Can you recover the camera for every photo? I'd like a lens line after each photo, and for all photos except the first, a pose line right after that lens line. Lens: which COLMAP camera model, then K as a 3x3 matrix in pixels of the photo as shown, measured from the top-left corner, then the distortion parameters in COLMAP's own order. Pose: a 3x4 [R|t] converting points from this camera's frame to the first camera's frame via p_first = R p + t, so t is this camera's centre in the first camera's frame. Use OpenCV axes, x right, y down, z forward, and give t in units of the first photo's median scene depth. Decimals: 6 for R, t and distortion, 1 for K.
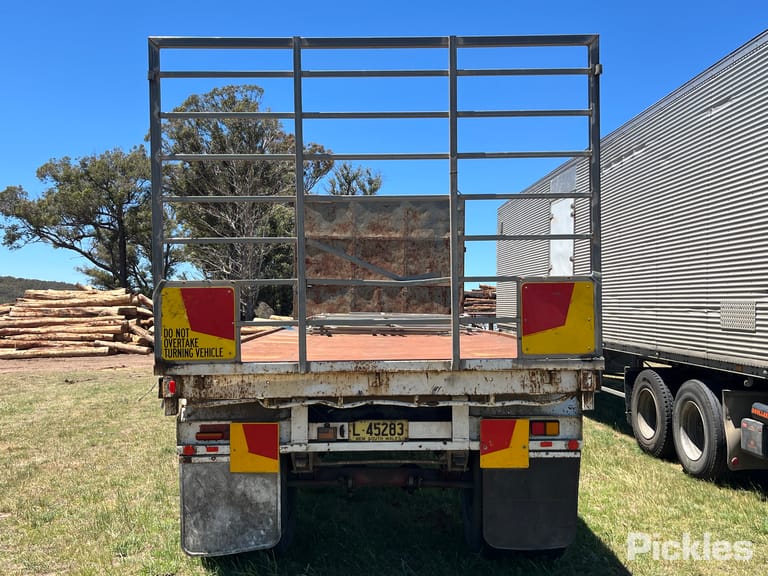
lens RADIAL K [[748.6, 0, 384.0], [0, 748.6, 288.0], [0, 0, 1]] dist [0.075352, -0.096425]
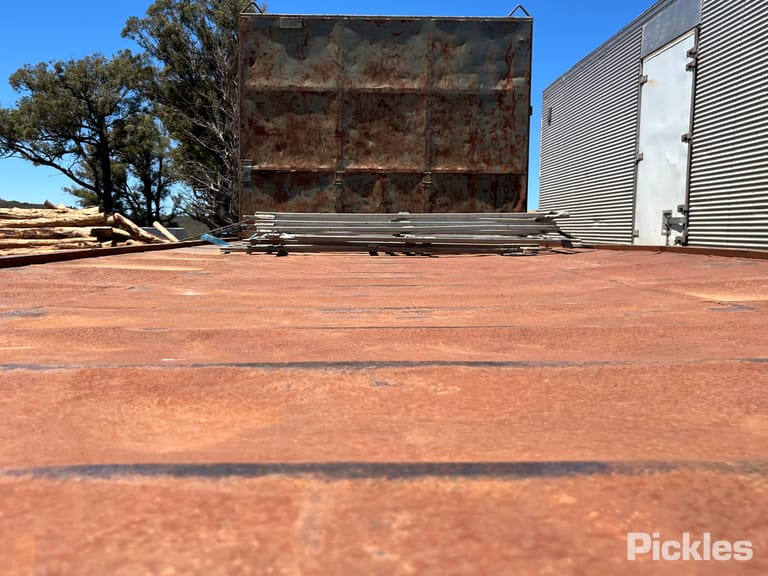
lens RADIAL K [[748.6, 0, 384.0], [0, 748.6, 288.0], [0, 0, 1]] dist [0.075352, -0.096425]
pose [[0.999948, 0.002006, -0.010008, -0.000169], [-0.001014, 0.995169, 0.098169, 0.029256], [0.010157, -0.098153, 0.995119, 0.402163]]
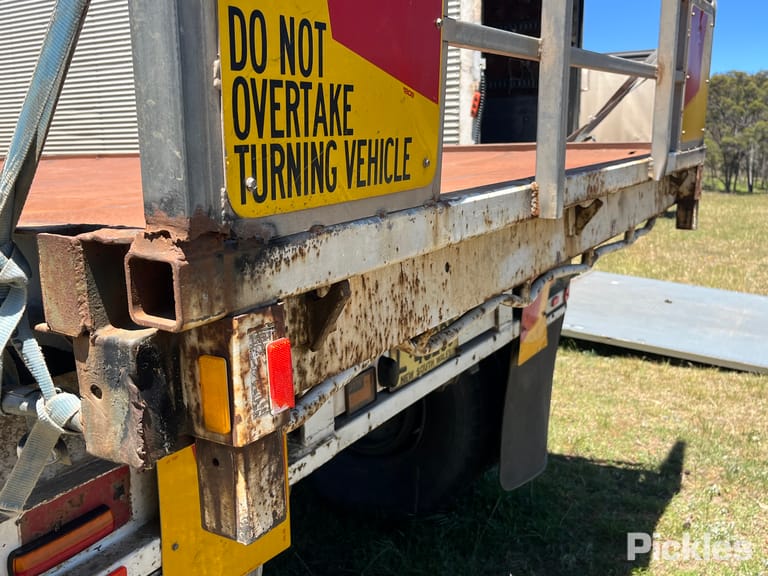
lens RADIAL K [[748.6, 0, 384.0], [0, 748.6, 288.0], [0, 0, 1]] dist [0.075352, -0.096425]
pose [[0.534237, -0.179739, 0.826005, -0.162210], [0.012024, 0.978651, 0.205178, 0.031126], [-0.845249, -0.099682, 0.524992, 0.356528]]
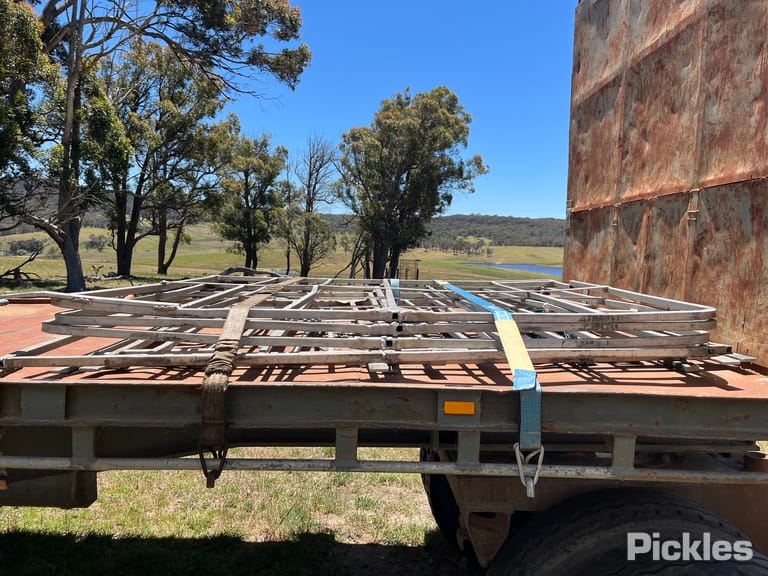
lens RADIAL K [[583.7, 0, 384.0], [0, 583.7, 288.0], [0, 0, 1]] dist [0.163860, -0.211429]
pose [[-0.010834, 0.056350, -0.998352, 0.243582], [0.003138, 0.998408, 0.056319, 0.019220], [0.999936, -0.002522, -0.010994, 0.891105]]
